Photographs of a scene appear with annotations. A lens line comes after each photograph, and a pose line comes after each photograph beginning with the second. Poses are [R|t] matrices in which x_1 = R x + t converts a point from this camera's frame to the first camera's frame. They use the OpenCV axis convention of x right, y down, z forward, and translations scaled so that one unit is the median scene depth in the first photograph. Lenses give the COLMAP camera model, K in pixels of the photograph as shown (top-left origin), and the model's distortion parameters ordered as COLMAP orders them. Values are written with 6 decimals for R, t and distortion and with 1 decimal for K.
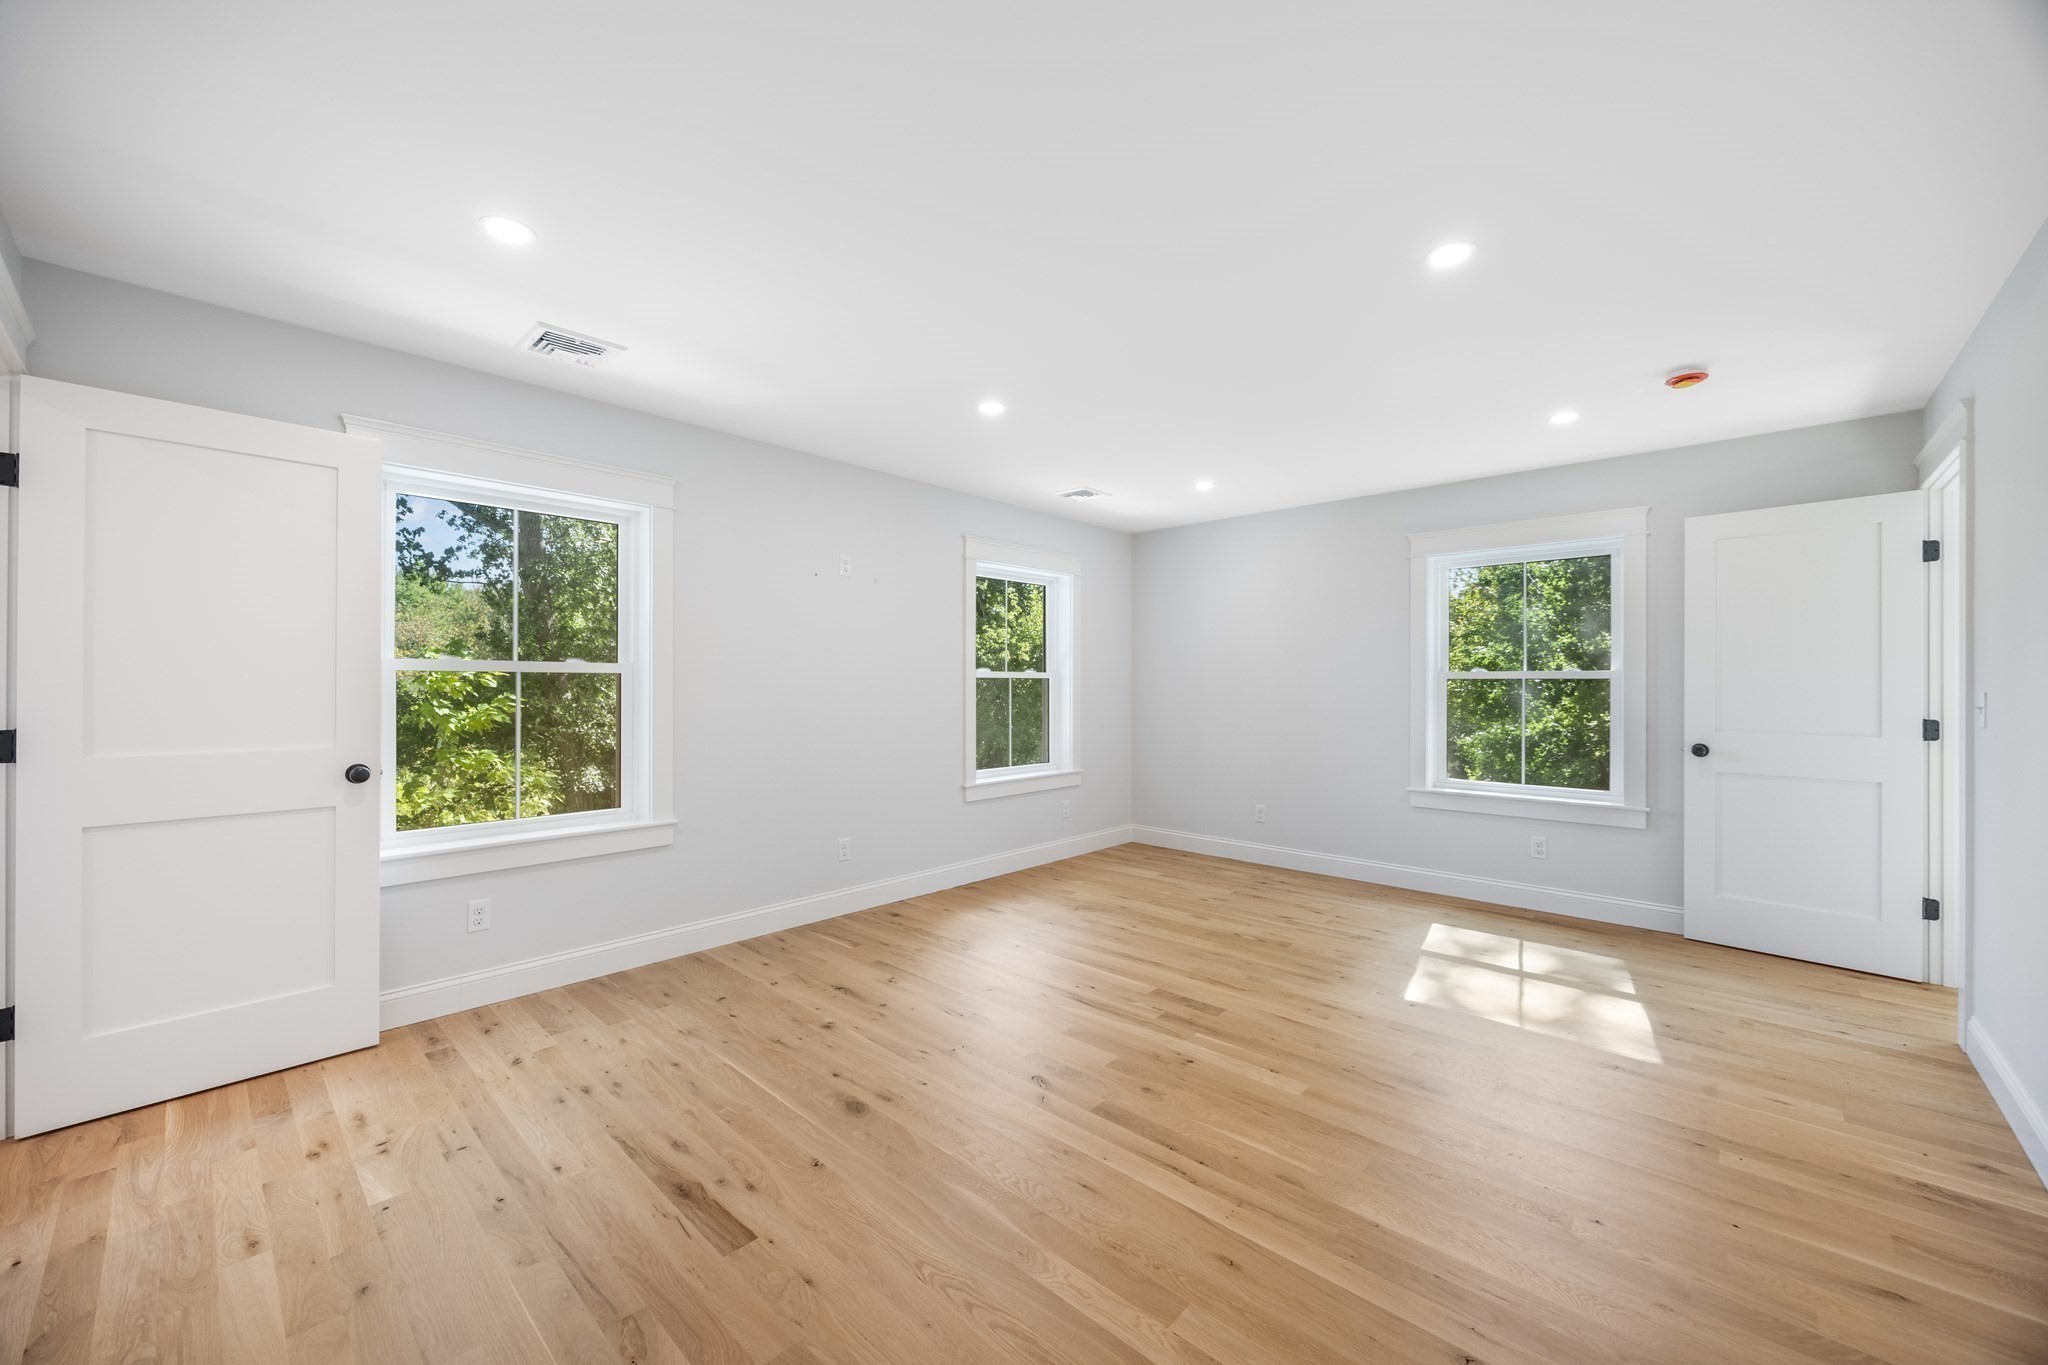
lens RADIAL K [[785.9, 0, 1024.0], [0, 785.9, 682.5], [0, 0, 1]] dist [-0.002563, -0.000071]
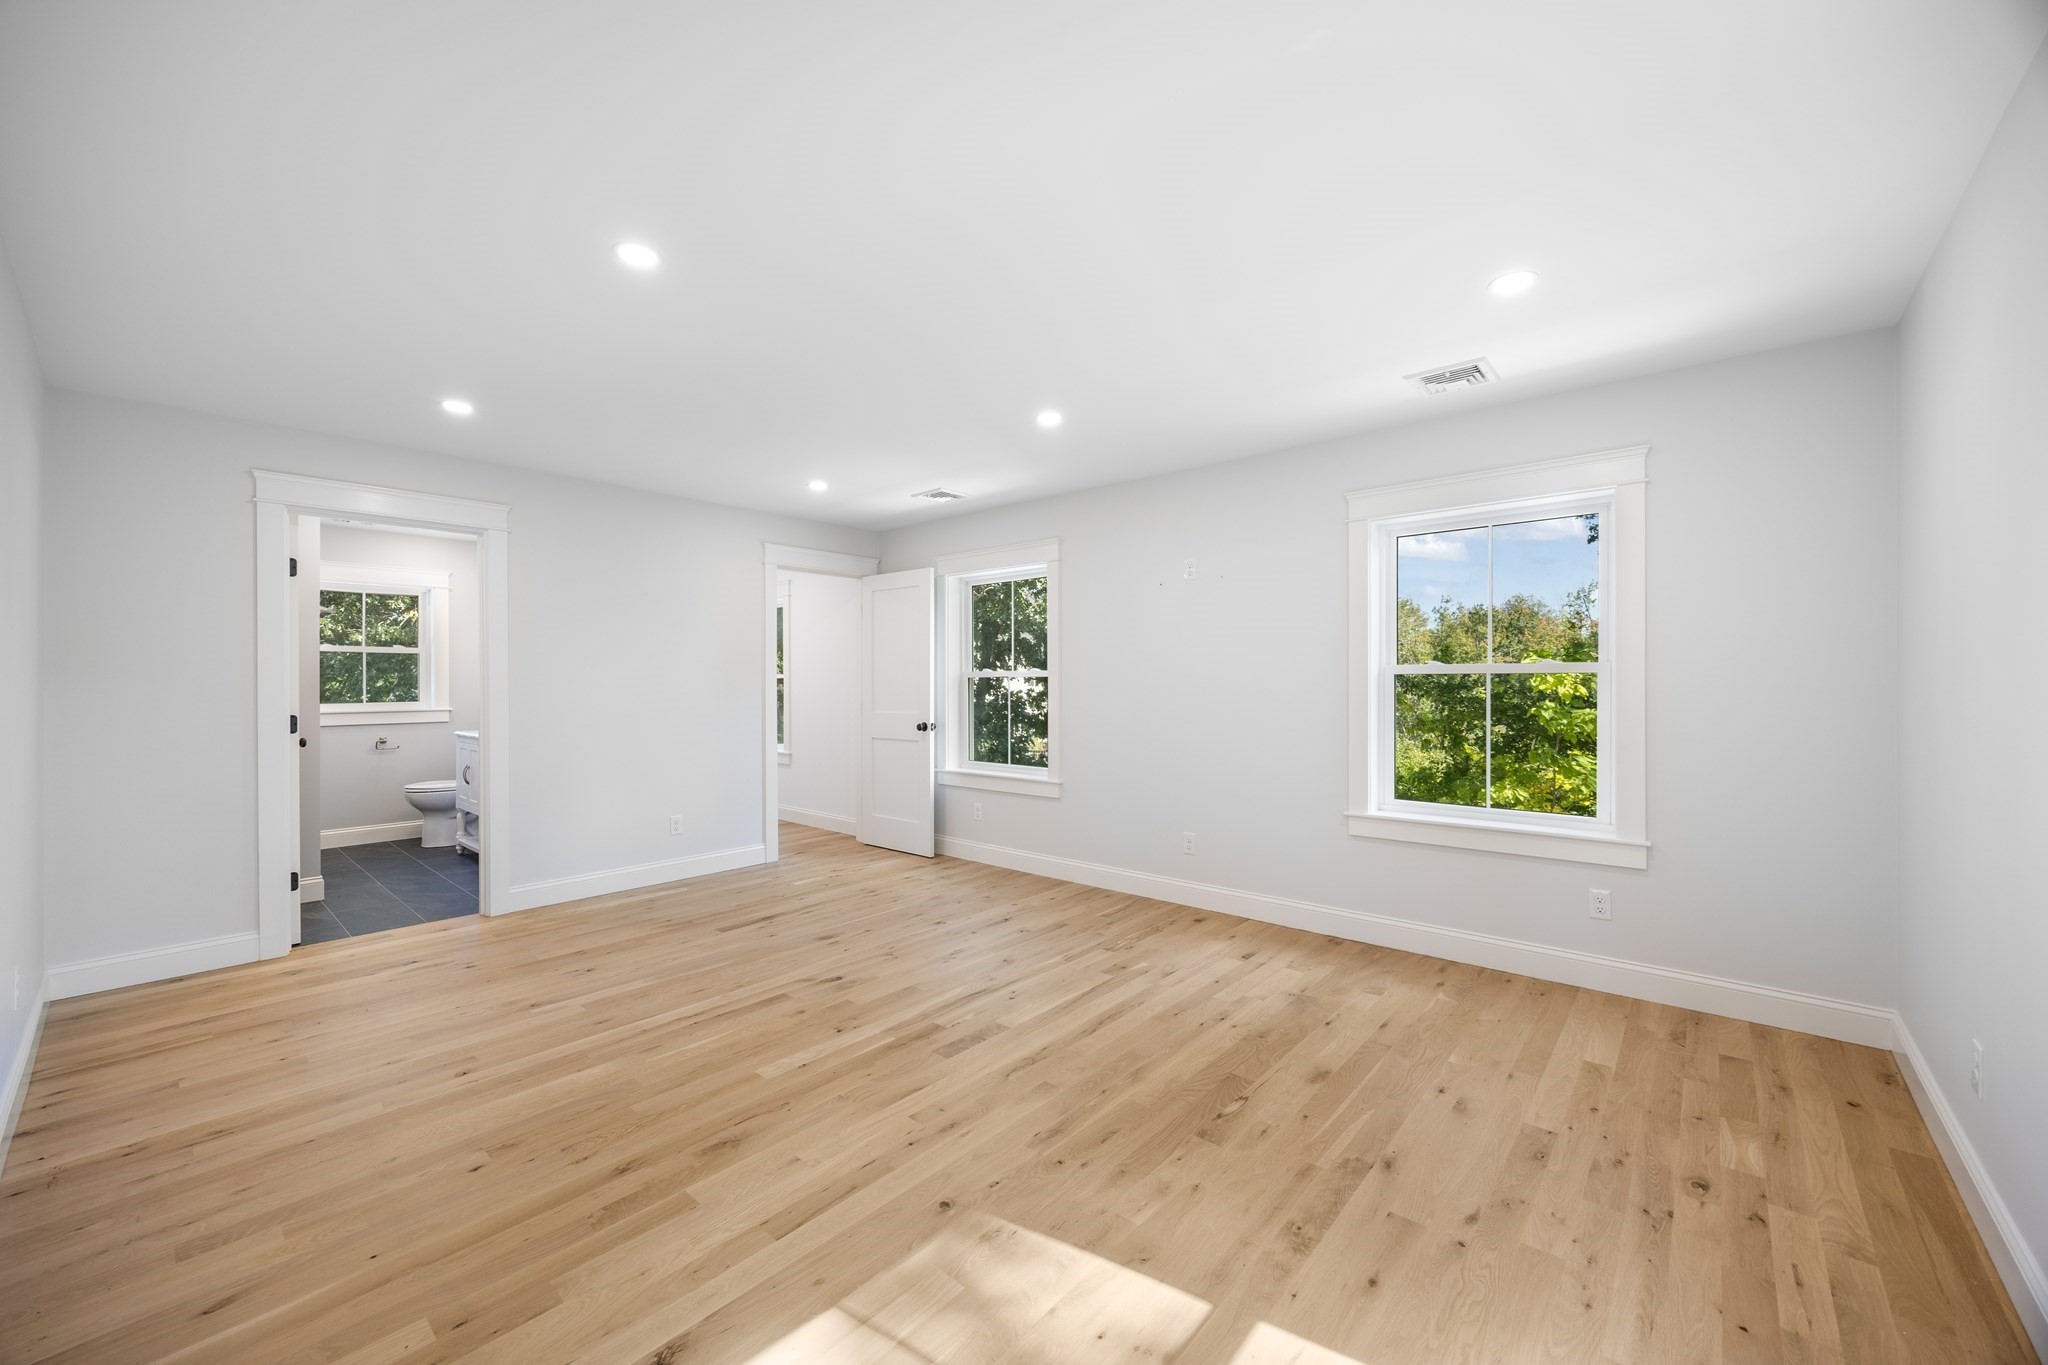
lens RADIAL K [[785.9, 0, 1024.0], [0, 785.9, 682.5], [0, 0, 1]] dist [-0.002563, -0.000071]
pose [[0.023991, -0.004521, -0.999702, 0.946709], [0.003247, 0.999985, -0.004444, 0.004504], [0.999707, -0.003139, 0.024005, 0.892211]]
